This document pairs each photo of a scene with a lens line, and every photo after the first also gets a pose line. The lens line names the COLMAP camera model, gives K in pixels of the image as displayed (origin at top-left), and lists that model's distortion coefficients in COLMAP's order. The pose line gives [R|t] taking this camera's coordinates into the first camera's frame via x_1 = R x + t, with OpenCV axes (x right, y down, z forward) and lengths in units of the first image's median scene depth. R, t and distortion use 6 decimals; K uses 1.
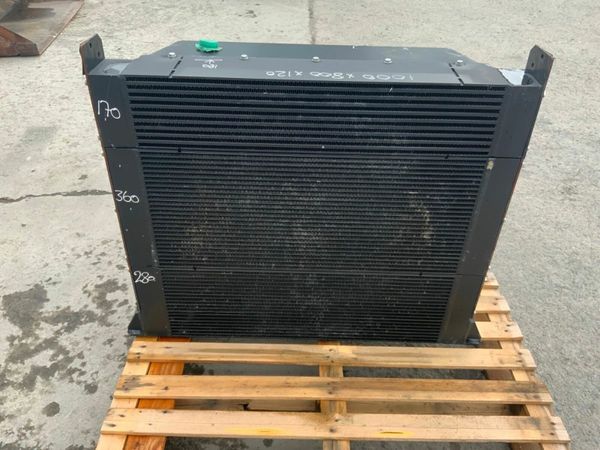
lens RADIAL K [[501.1, 0, 299.3], [0, 501.1, 228.2], [0, 0, 1]] dist [0.038988, -0.060351]
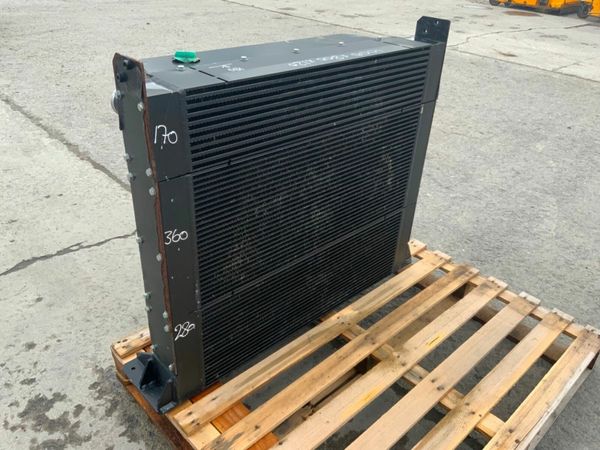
lens RADIAL K [[501.1, 0, 304.7], [0, 501.1, 229.4], [0, 0, 1]] dist [0.038988, -0.060351]
pose [[0.717934, -0.349692, 0.601902, -0.670297], [0.380781, 0.921114, 0.080960, -0.056428], [-0.582732, 0.171069, 0.794455, 0.176461]]
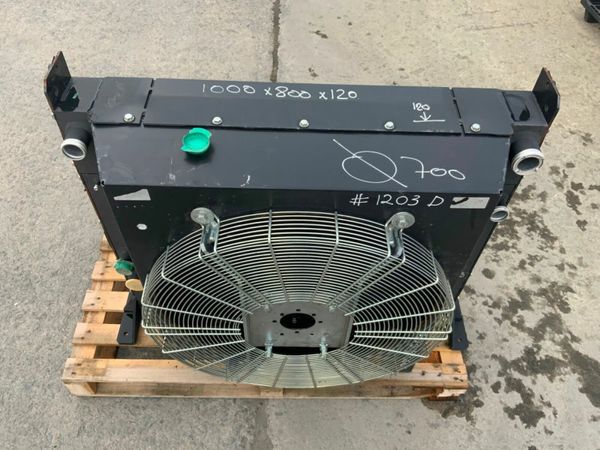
lens RADIAL K [[501.1, 0, 299.5], [0, 501.1, 227.1], [0, 0, 1]] dist [0.038988, -0.060351]
pose [[-0.998376, -0.027813, -0.049726, 0.069555], [-0.050900, 0.043237, 0.997767, -1.043584], [-0.025601, 0.998678, -0.044582, 1.091893]]
